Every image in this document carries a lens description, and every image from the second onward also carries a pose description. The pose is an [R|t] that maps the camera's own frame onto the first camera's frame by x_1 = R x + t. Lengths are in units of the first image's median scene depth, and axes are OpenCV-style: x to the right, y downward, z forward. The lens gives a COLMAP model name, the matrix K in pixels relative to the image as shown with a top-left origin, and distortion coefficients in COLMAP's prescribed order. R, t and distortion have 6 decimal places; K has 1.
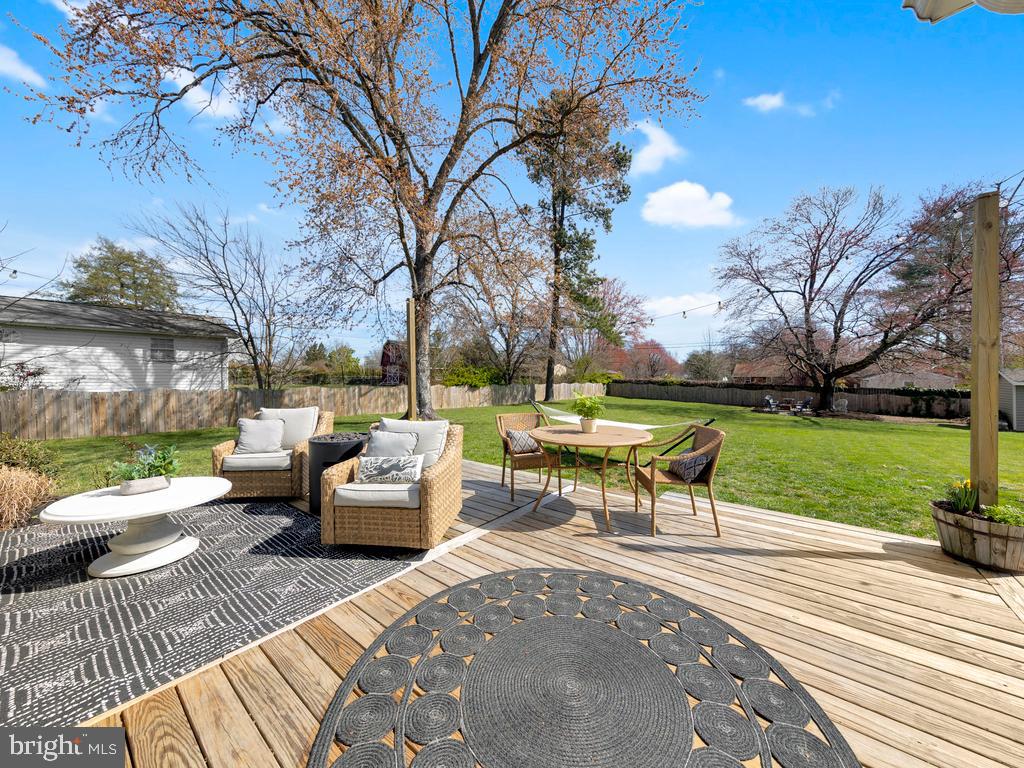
lens RADIAL K [[384.0, 0, 503.3], [0, 384.0, 355.1], [0, 0, 1]] dist [0.009189, 0.000104]
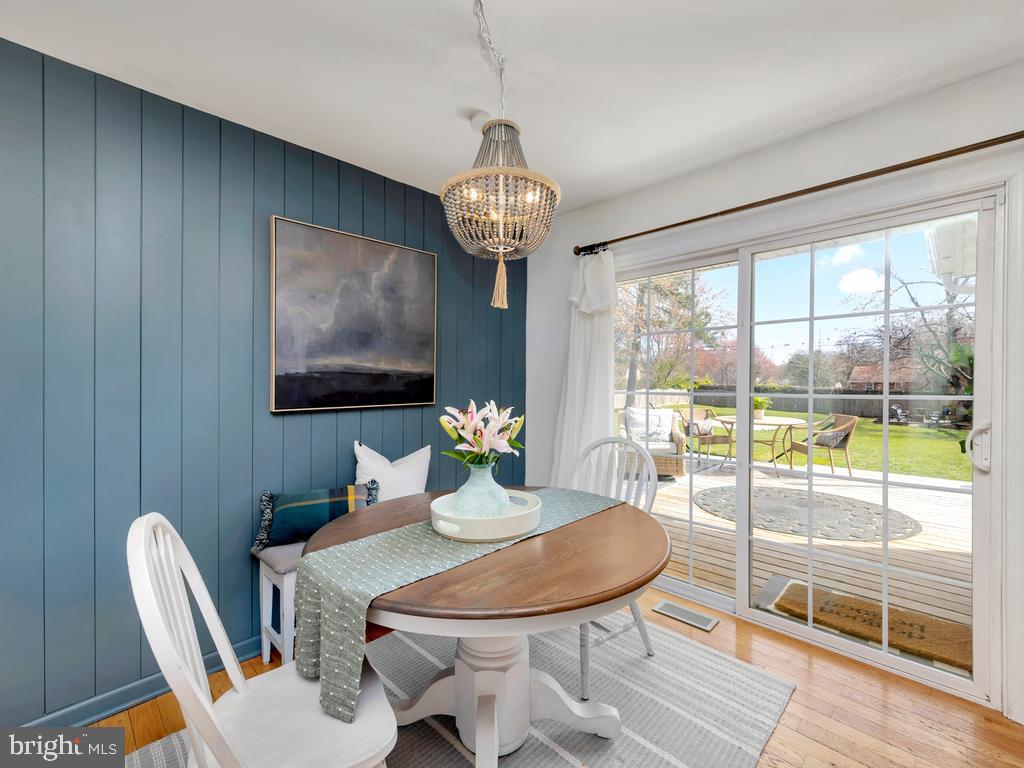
lens RADIAL K [[434.2, 0, 506.3], [0, 434.2, 379.6], [0, 0, 1]] dist [0.007185, -0.000621]
pose [[0.991632, 0.001431, -0.129092, -0.088668], [0.005208, 0.998681, 0.051080, -0.008321], [0.128995, -0.051325, 0.990316, -0.135771]]
